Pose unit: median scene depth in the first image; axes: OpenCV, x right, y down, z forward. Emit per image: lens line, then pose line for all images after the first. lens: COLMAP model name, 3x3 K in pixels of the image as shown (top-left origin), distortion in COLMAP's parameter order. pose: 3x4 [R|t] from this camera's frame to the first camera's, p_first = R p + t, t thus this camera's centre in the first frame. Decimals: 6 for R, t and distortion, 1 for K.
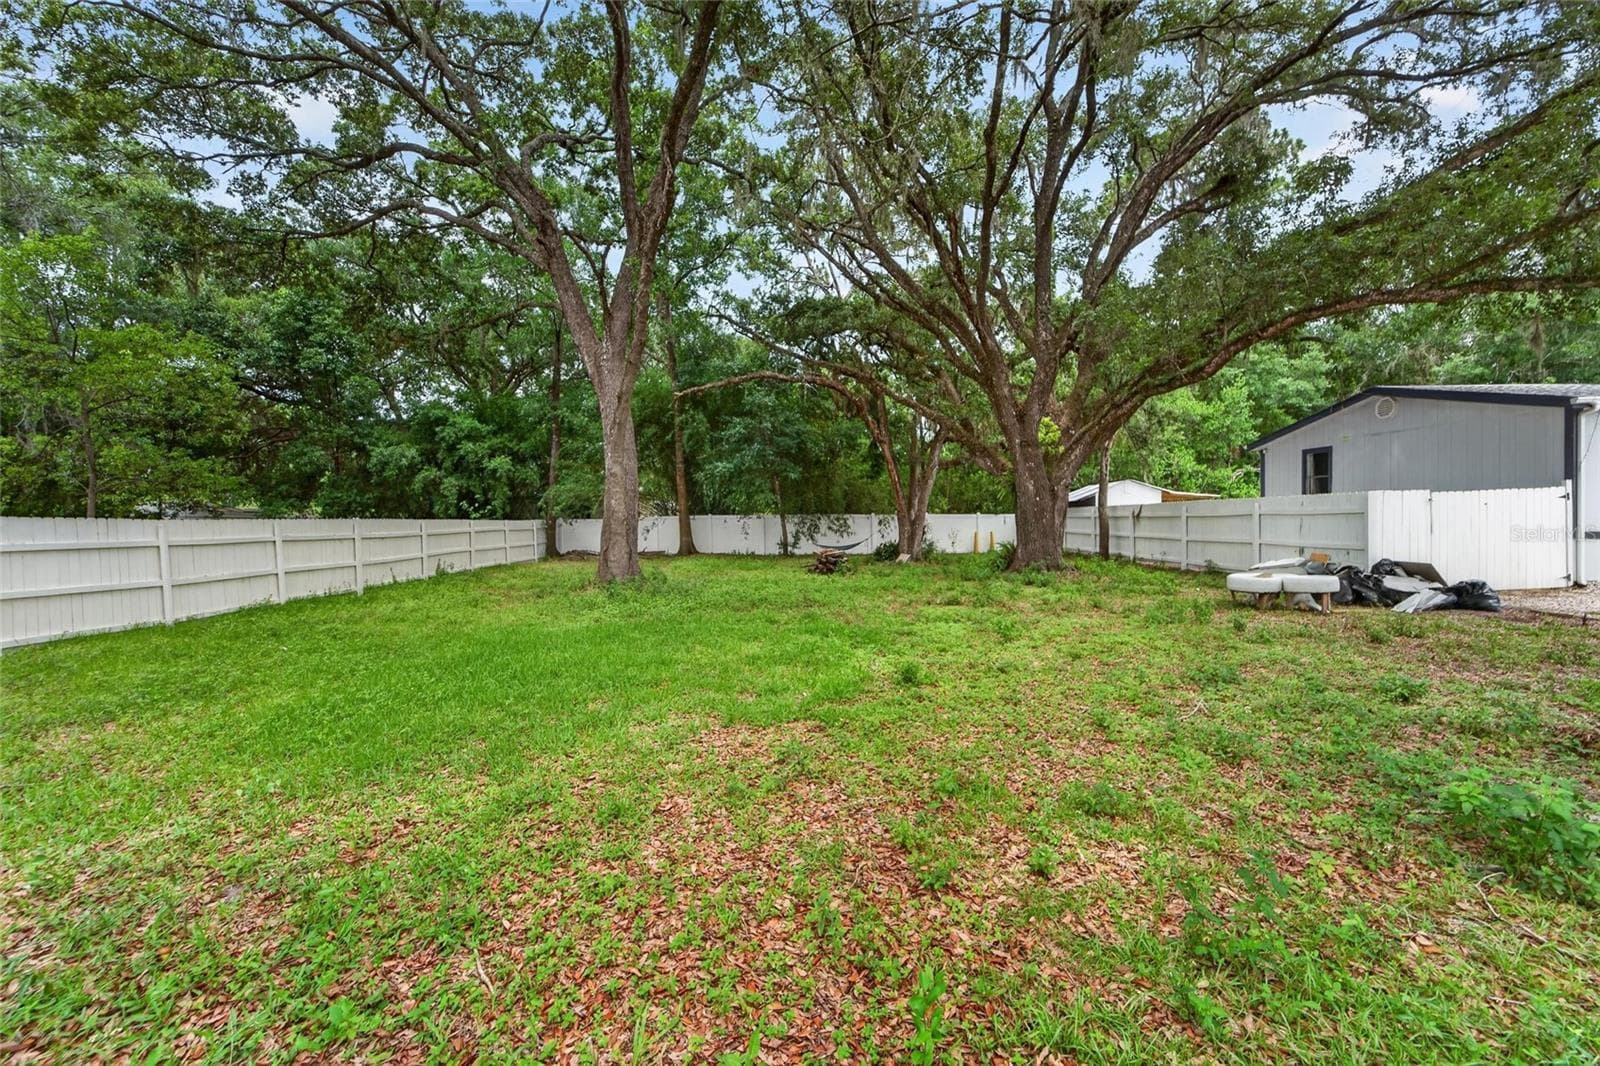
lens RADIAL K [[649.0, 0, 783.6], [0, 649.0, 545.2], [0, 0, 1]] dist [-0.014990, 0.003331]
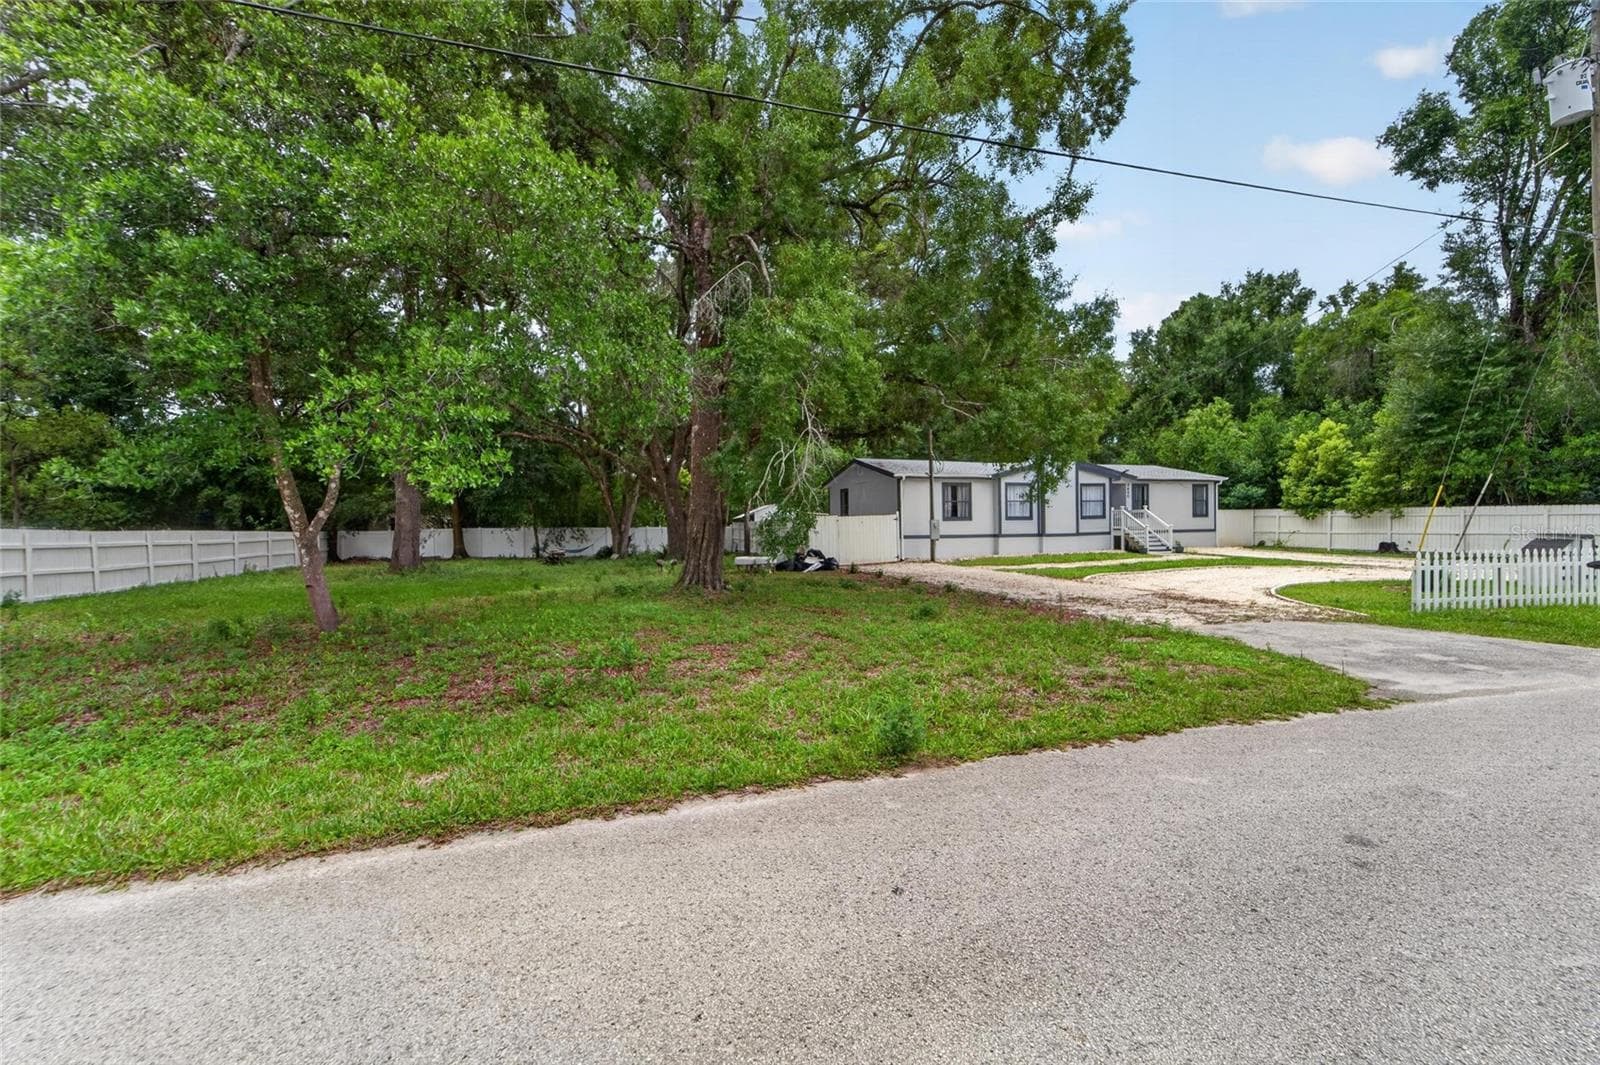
lens RADIAL K [[649.0, 0, 802.6], [0, 649.0, 527.0], [0, 0, 1]] dist [-0.014990, 0.003331]
pose [[0.948826, -0.000507, 0.315799, 0.111923], [0.014536, 0.999009, -0.042069, 0.019906], [-0.315464, 0.044507, 0.947893, -0.518277]]
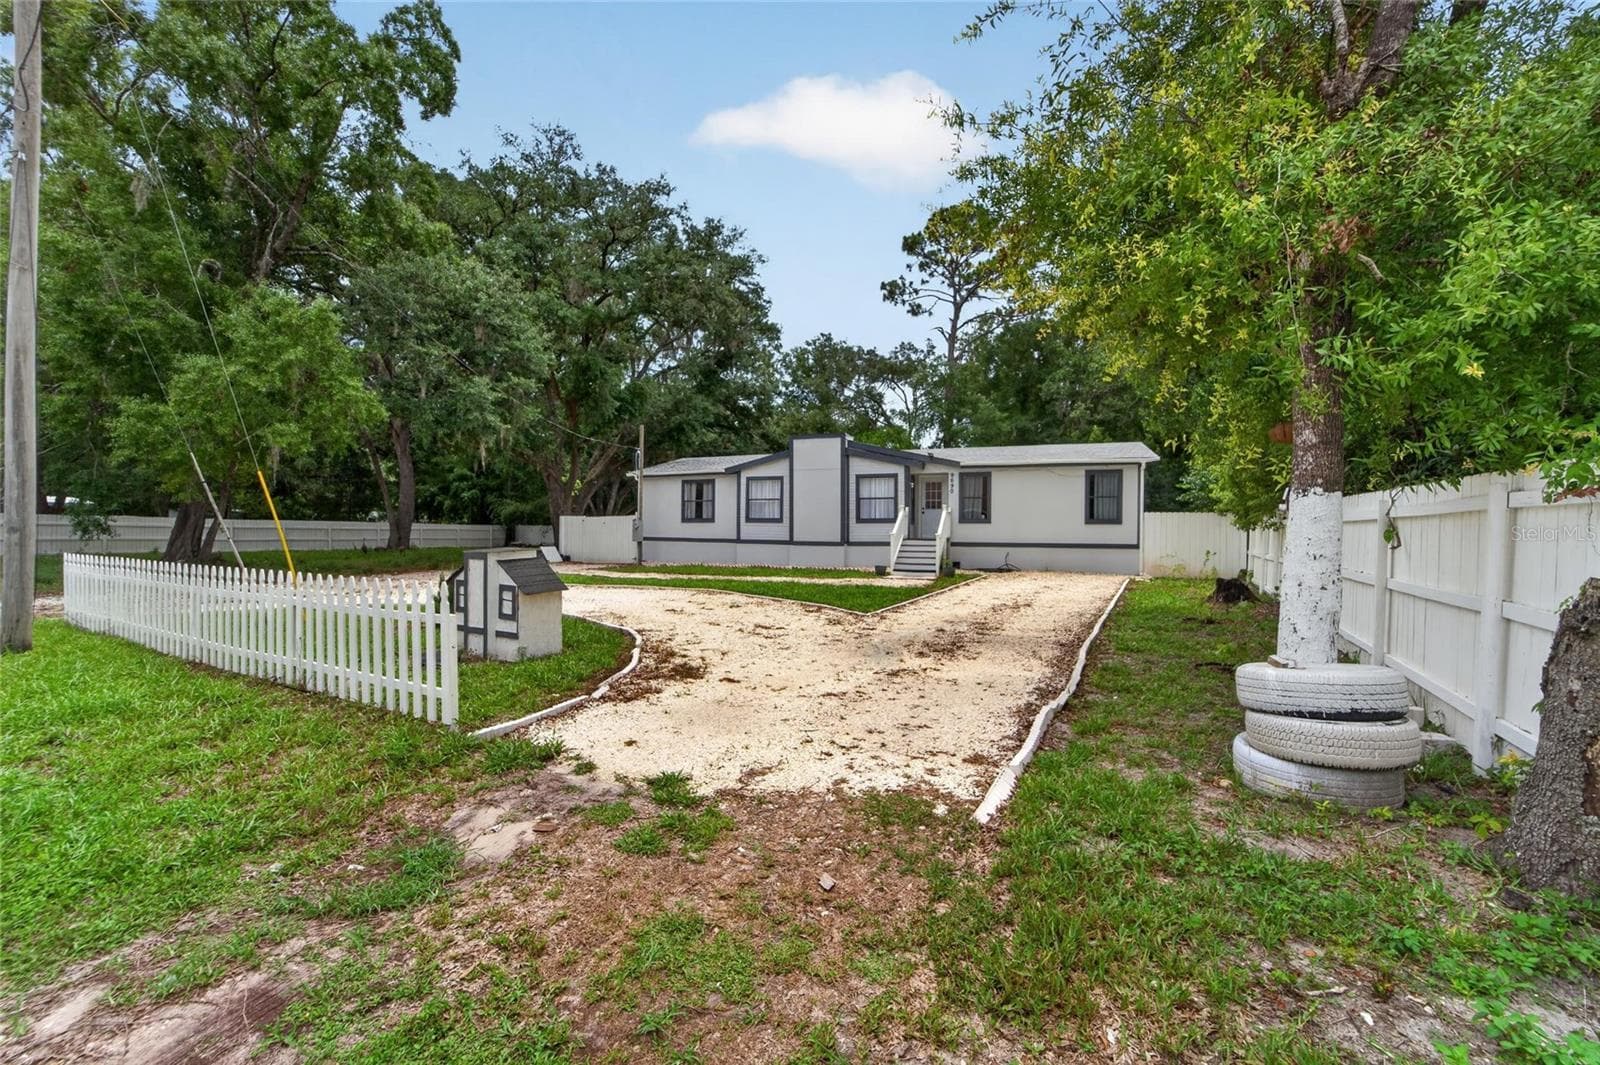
lens RADIAL K [[649.0, 0, 797.7], [0, 649.0, 526.3], [0, 0, 1]] dist [-0.014990, 0.003331]
pose [[0.926530, 0.021729, -0.375593, 1.287025], [-0.039615, 0.998415, -0.039965, 0.004611], [0.374129, 0.051908, 0.925923, -0.390804]]
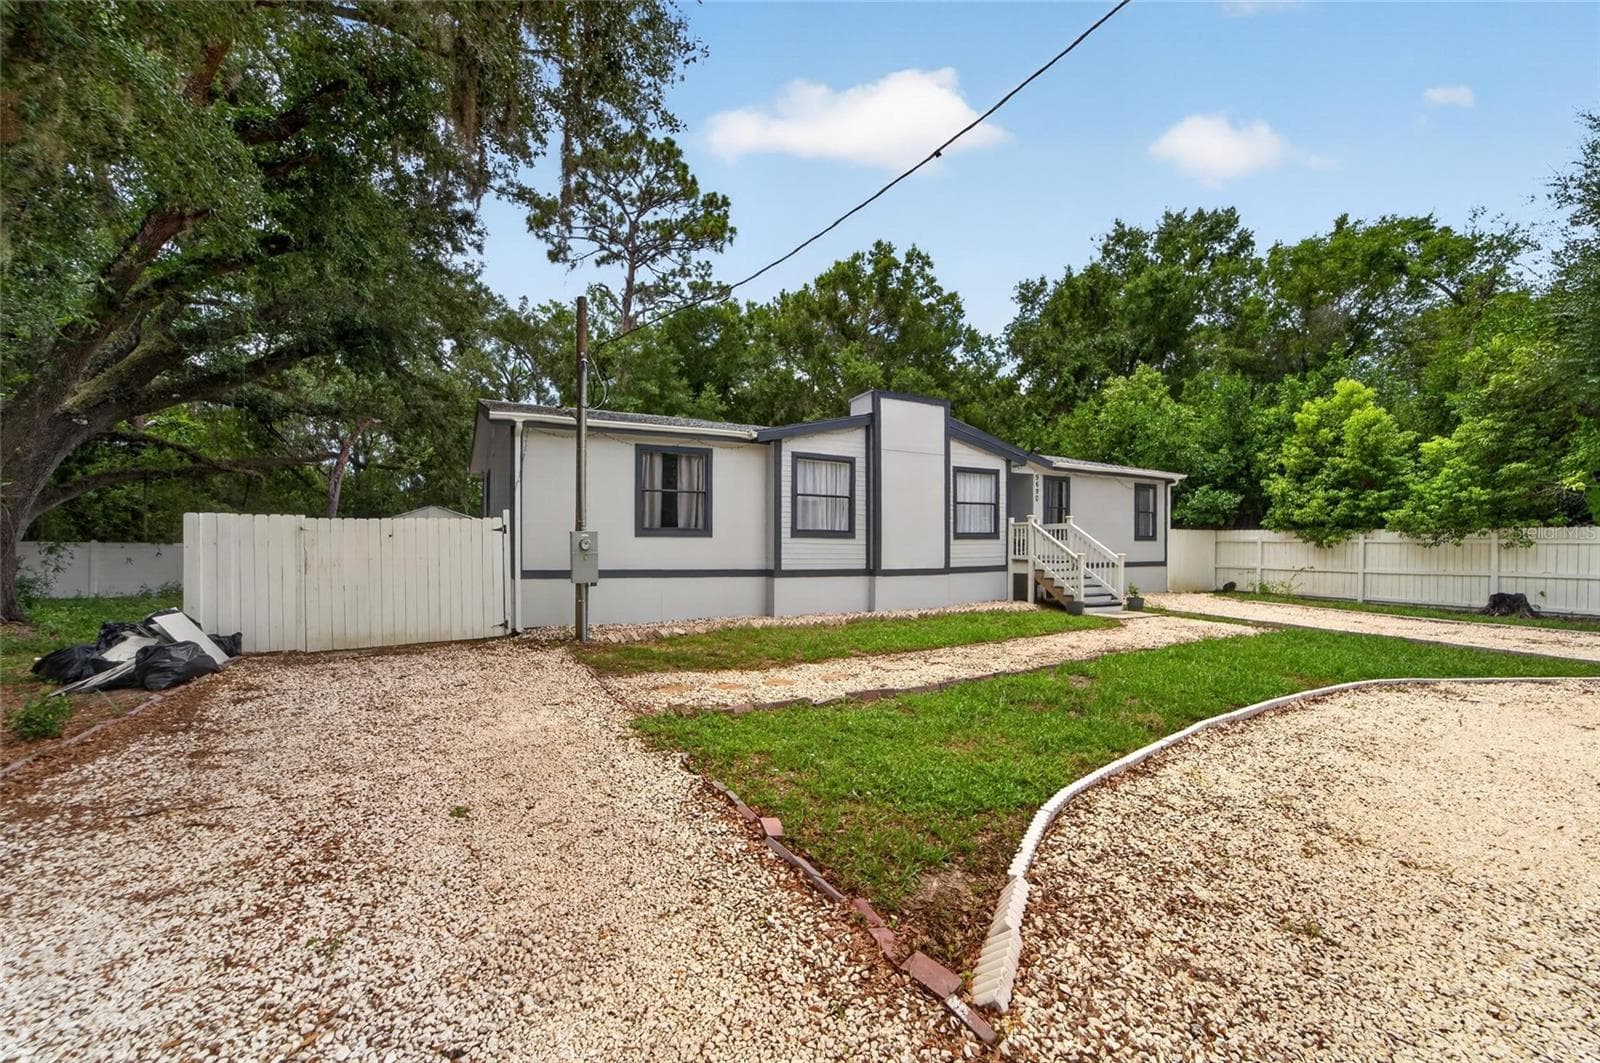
lens RADIAL K [[649.0, 0, 812.7], [0, 649.0, 546.8], [0, 0, 1]] dist [-0.014990, 0.003331]
pose [[0.864954, 0.017008, 0.501563, 0.594212], [0.007159, 0.998906, -0.046218, -0.005600], [-0.501801, 0.043567, 0.863885, 0.032993]]
